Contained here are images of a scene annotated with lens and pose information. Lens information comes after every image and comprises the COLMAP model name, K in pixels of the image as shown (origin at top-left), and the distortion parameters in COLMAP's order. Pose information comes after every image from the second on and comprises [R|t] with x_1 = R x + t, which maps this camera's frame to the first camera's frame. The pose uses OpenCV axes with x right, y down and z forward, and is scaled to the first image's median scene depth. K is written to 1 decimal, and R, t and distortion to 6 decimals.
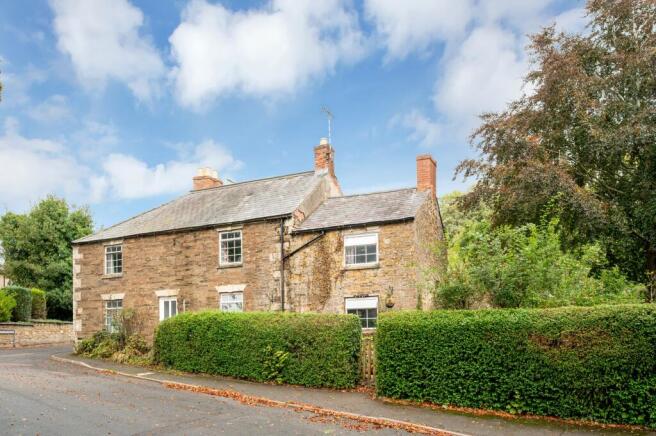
lens RADIAL K [[439.4, 0, 327.8], [0, 439.4, 218.4], [0, 0, 1]] dist [0.001888, -0.000112]
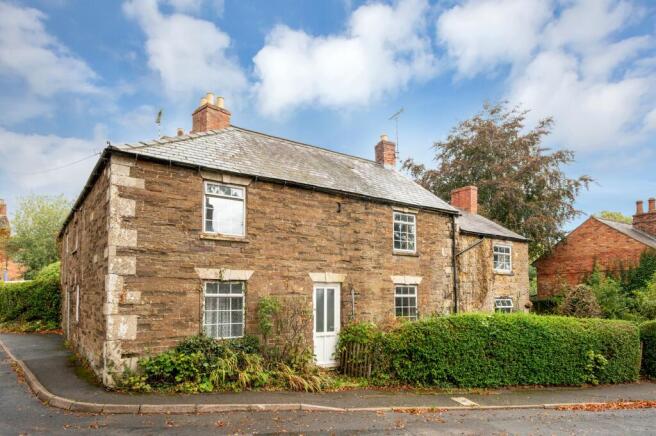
lens RADIAL K [[353.3, 0, 328.0], [0, 353.3, 217.4], [0, 0, 1]] dist [0.000340, 0.000070]
pose [[0.593407, 0.199394, 0.779814, -0.827078], [-0.215051, 0.972886, -0.085116, 0.124865], [-0.775643, -0.117192, 0.620197, 0.666384]]
